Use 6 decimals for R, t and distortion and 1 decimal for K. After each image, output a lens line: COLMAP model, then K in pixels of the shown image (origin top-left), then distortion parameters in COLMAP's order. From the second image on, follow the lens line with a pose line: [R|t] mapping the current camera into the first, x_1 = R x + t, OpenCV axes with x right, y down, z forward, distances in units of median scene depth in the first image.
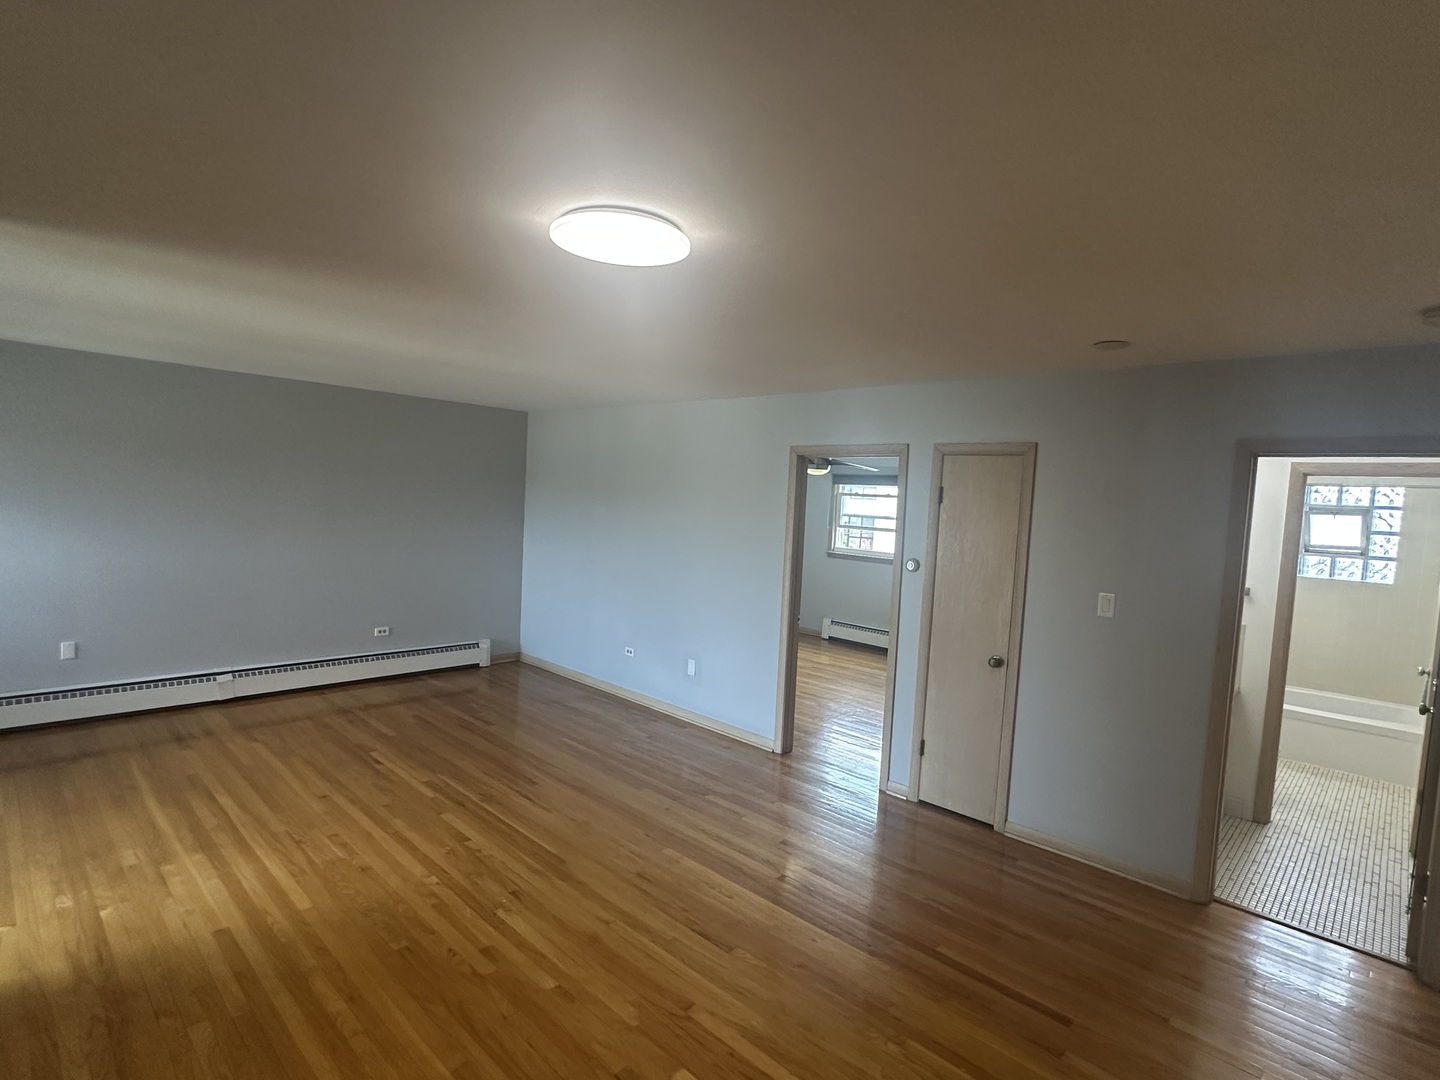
lens RADIAL K [[739.6, 0, 719.1], [0, 739.6, 547.9], [0, 0, 1]] dist [0.027812, -0.000502]
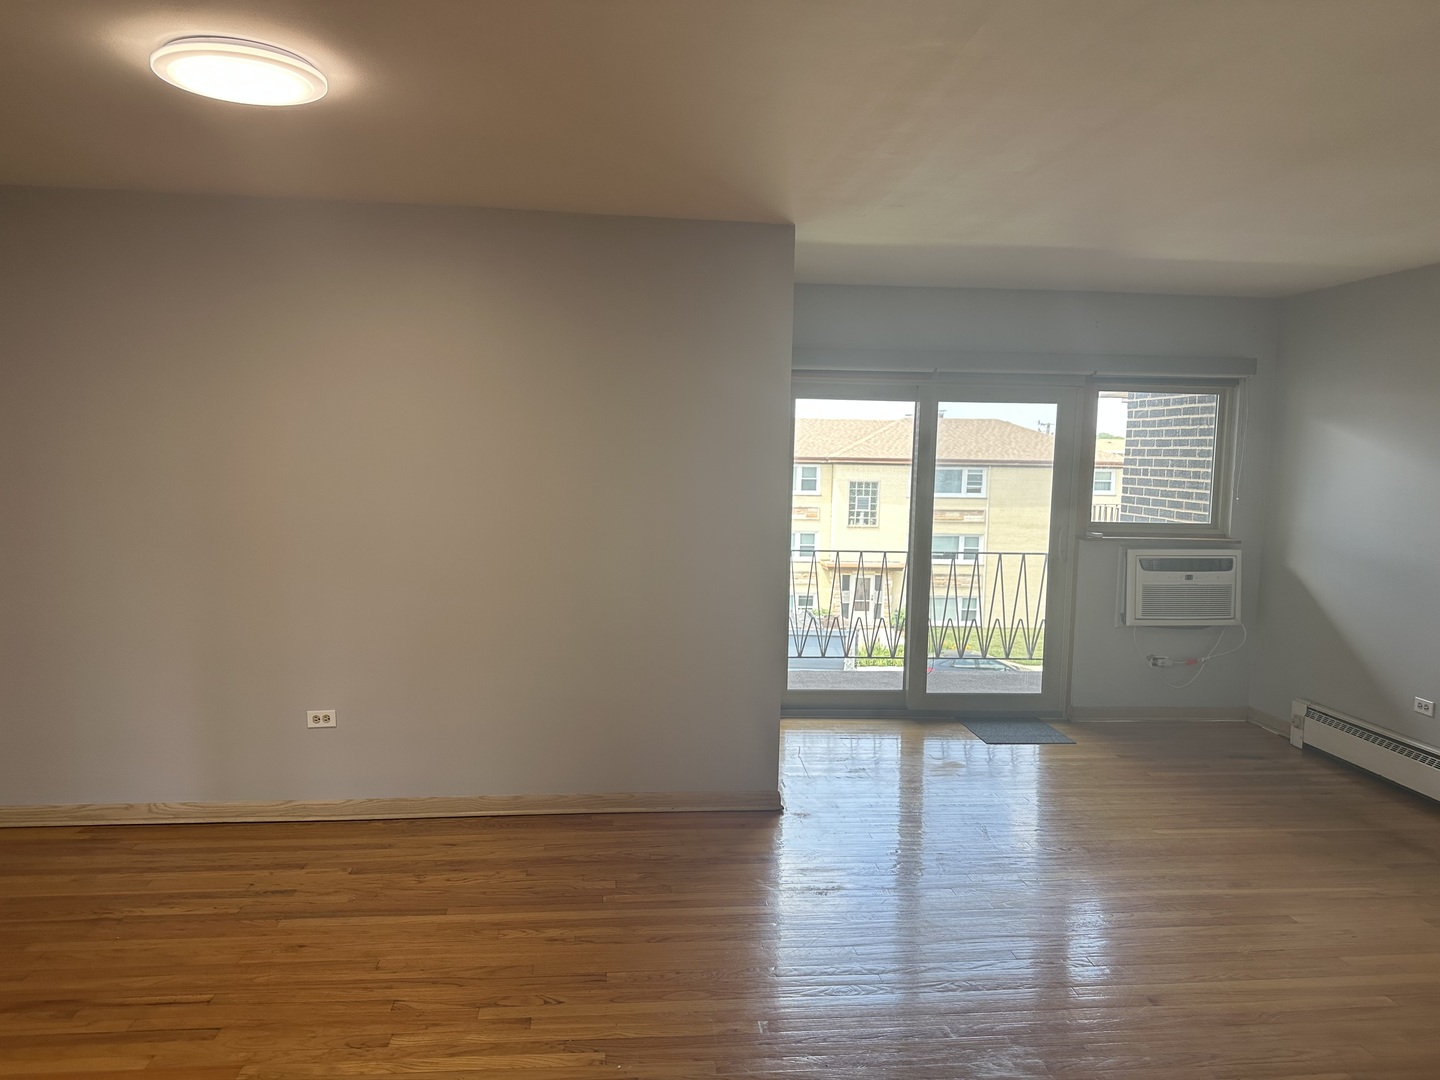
lens RADIAL K [[1020.7, 0, 715.8], [0, 1020.7, 546.5], [0, 0, 1]] dist [0.097456, -0.096244]
pose [[-0.637419, 0.009059, -0.770464, 0.246509], [-0.108837, 0.988847, 0.101669, -0.028403], [0.762792, 0.148661, -0.629324, 1.235798]]
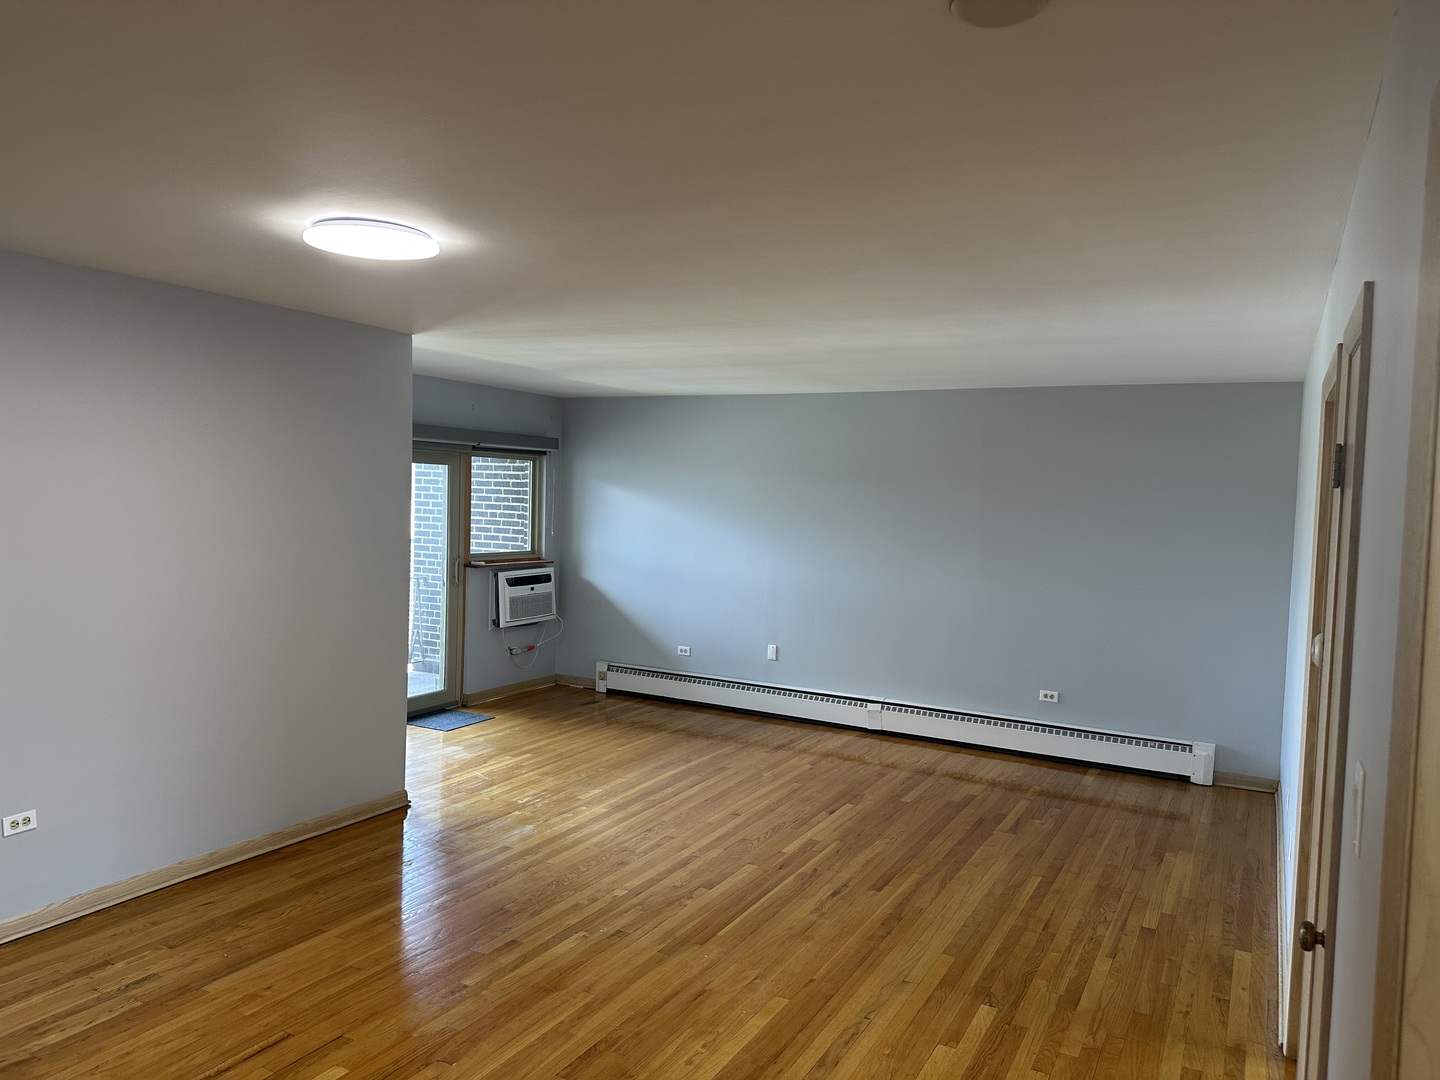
lens RADIAL K [[1020.7, 0, 715.8], [0, 1020.7, 546.5], [0, 0, 1]] dist [0.097456, -0.096244]
pose [[0.270270, 0.007950, -0.962752, 0.788961], [-0.084998, 0.996258, -0.015635, 0.007043], [0.959025, 0.086057, 0.269935, 0.608432]]
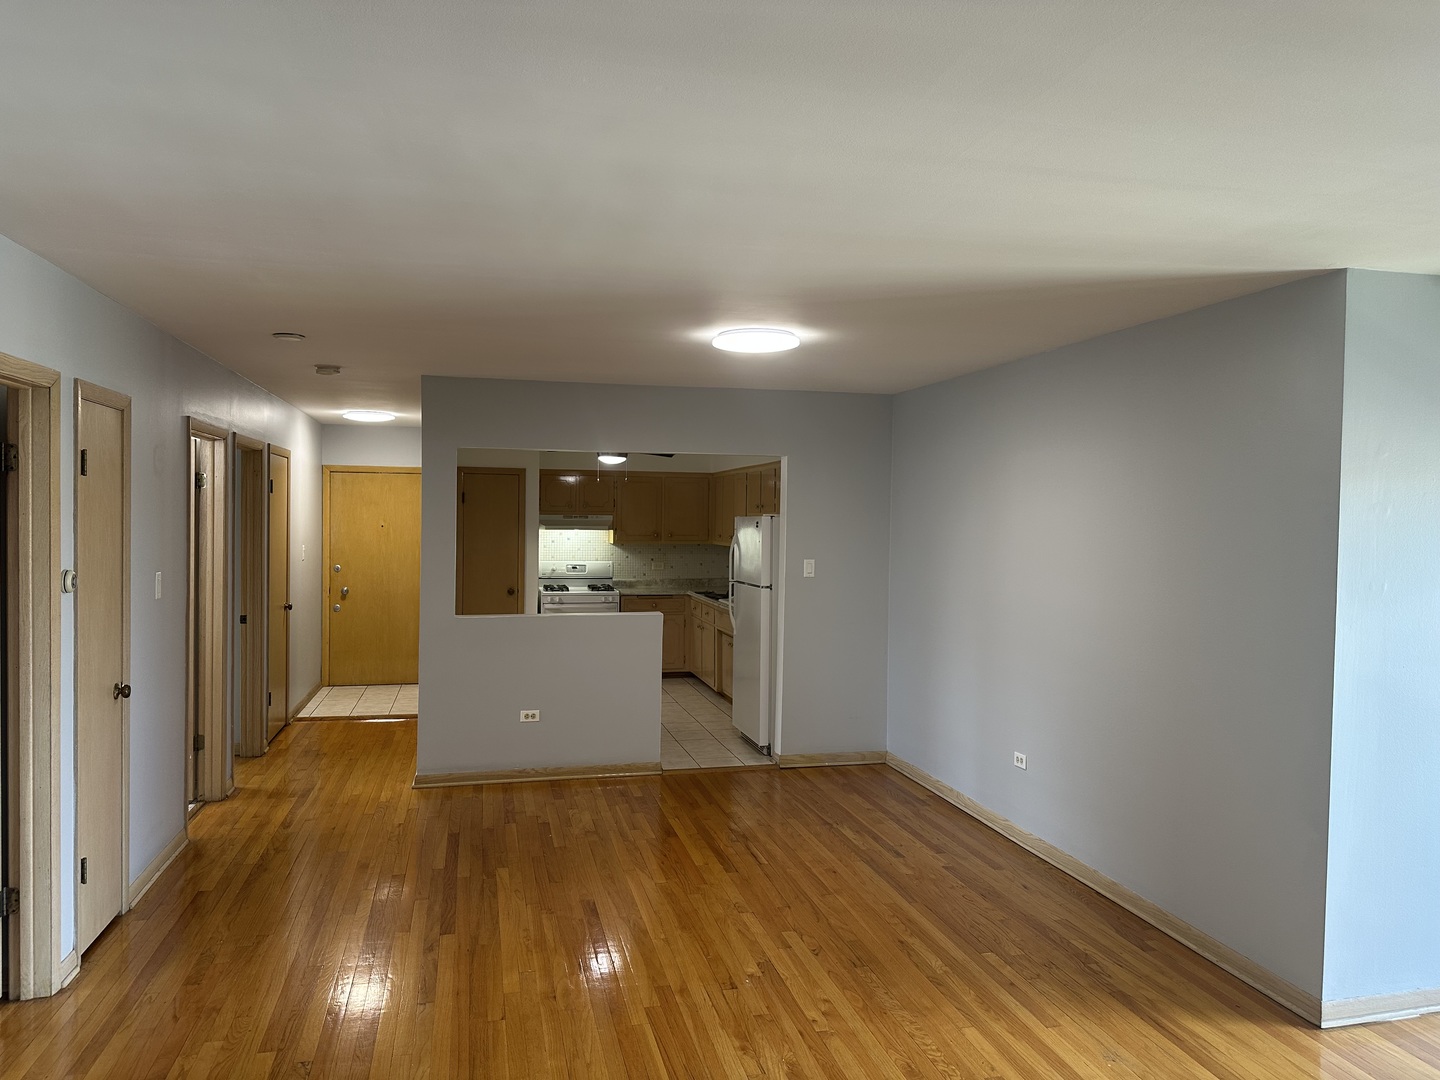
lens RADIAL K [[1020.7, 0, 715.8], [0, 1020.7, 546.5], [0, 0, 1]] dist [0.097456, -0.096244]
pose [[-0.838472, -0.075718, 0.539658, -0.691056], [-0.017040, 0.993459, 0.112914, -0.118192], [-0.544678, 0.085479, -0.834278, 1.583654]]
